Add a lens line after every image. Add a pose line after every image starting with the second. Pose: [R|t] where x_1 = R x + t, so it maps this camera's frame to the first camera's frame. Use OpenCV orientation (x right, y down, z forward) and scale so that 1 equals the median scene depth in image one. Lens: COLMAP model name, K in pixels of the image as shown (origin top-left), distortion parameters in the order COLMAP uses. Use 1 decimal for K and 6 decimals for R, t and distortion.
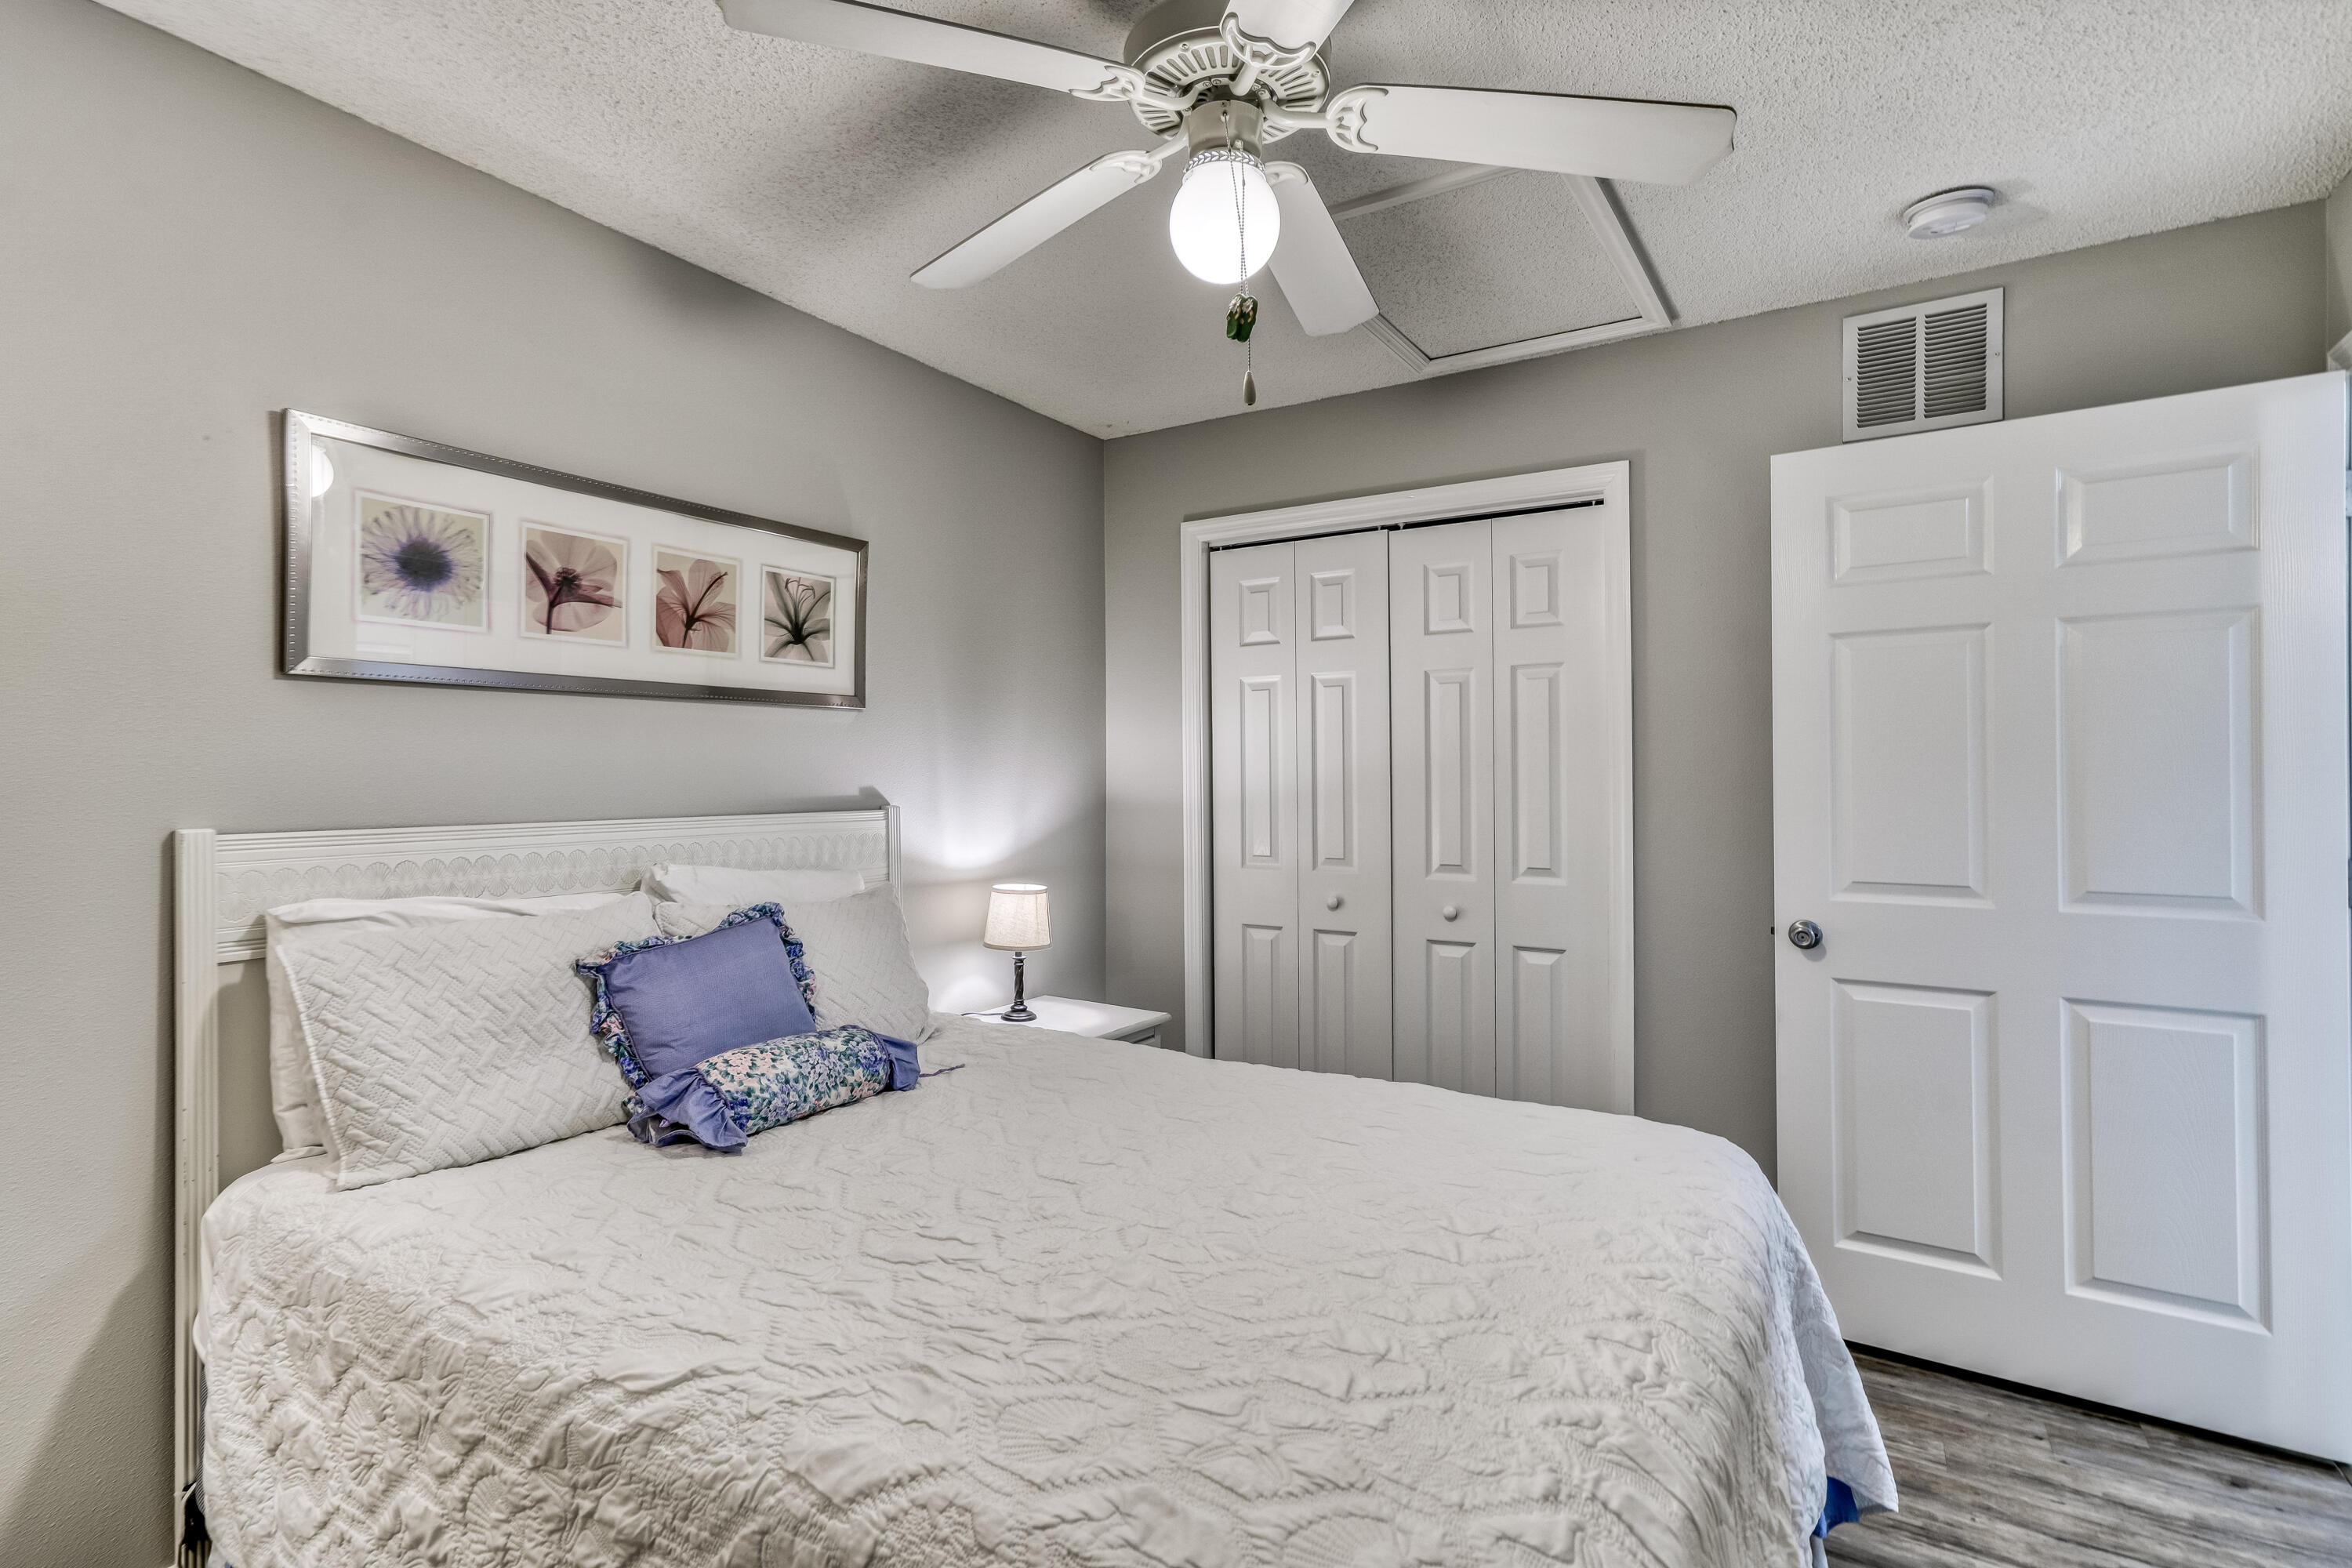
lens RADIAL K [[1093.4, 0, 1165.9], [0, 1093.4, 770.0], [0, 0, 1]] dist [-0.005585, 0.006109]
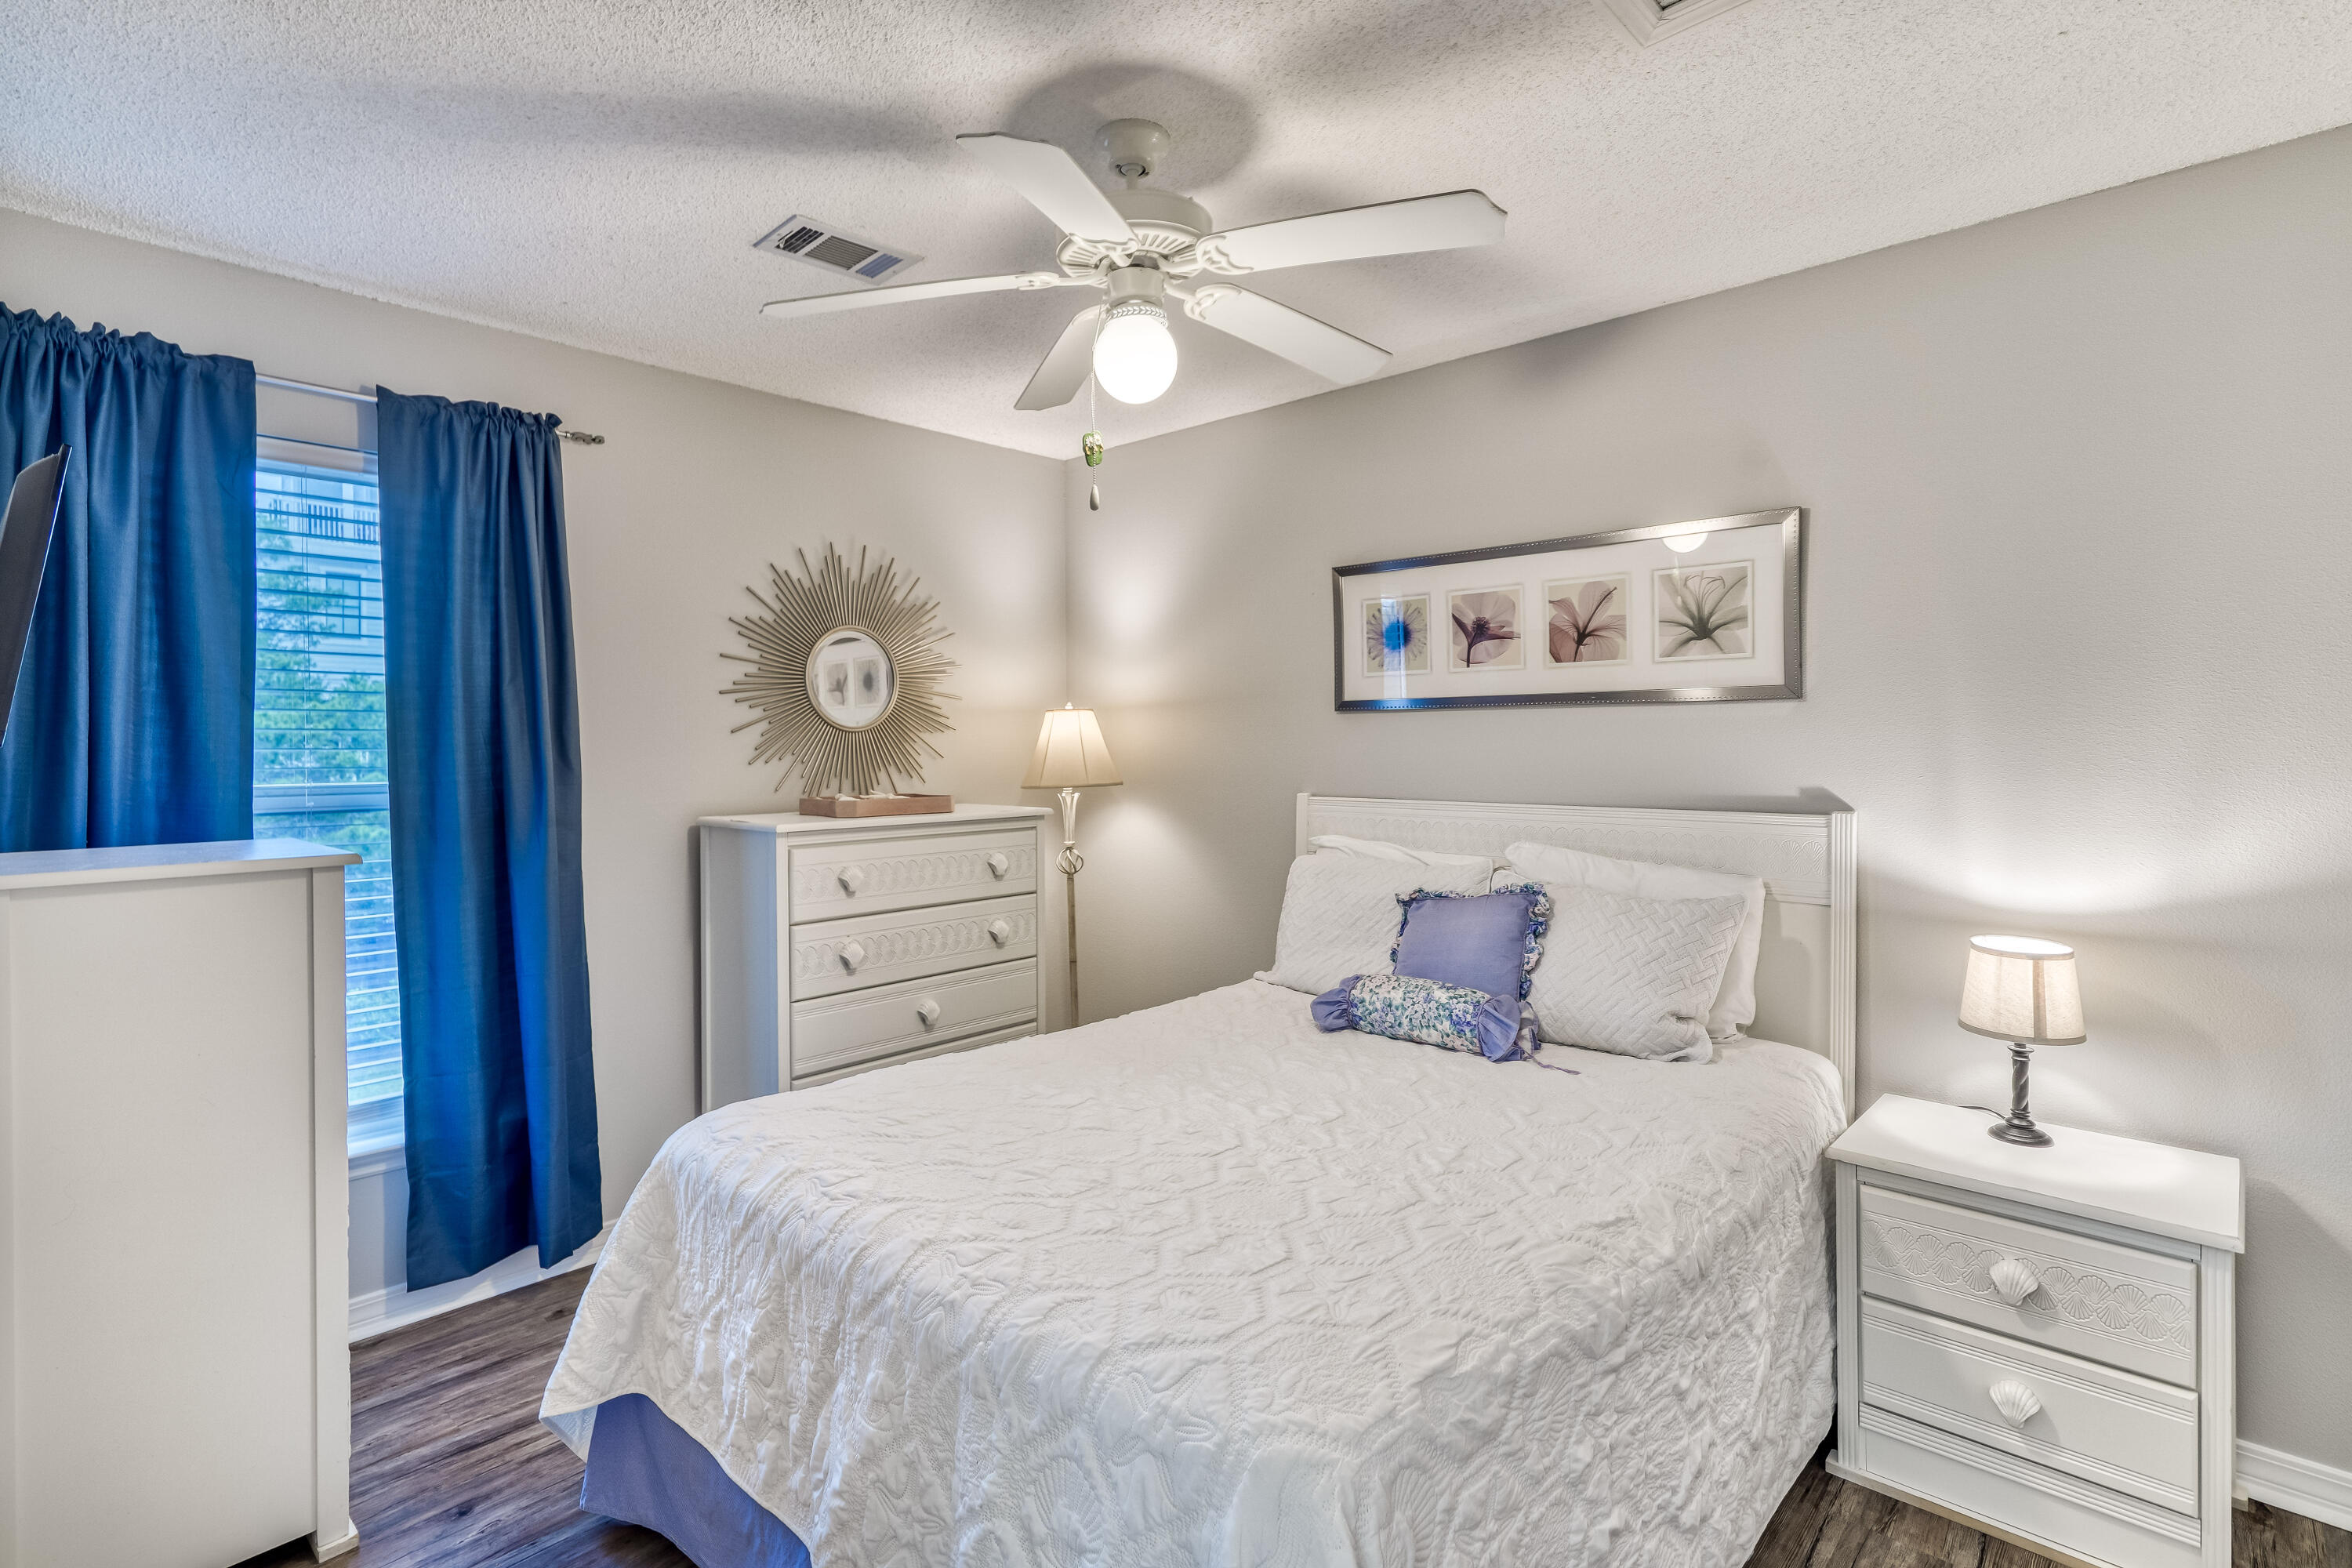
lens RADIAL K [[1093.4, 0, 1192.9], [0, 1093.4, 780.3], [0, 0, 1]] dist [-0.005585, 0.006109]
pose [[-0.144772, 0.029228, -0.989033, 0.785334], [-0.001917, 0.999553, 0.029820, -0.018875], [0.989463, 0.006213, -0.144651, 0.767147]]
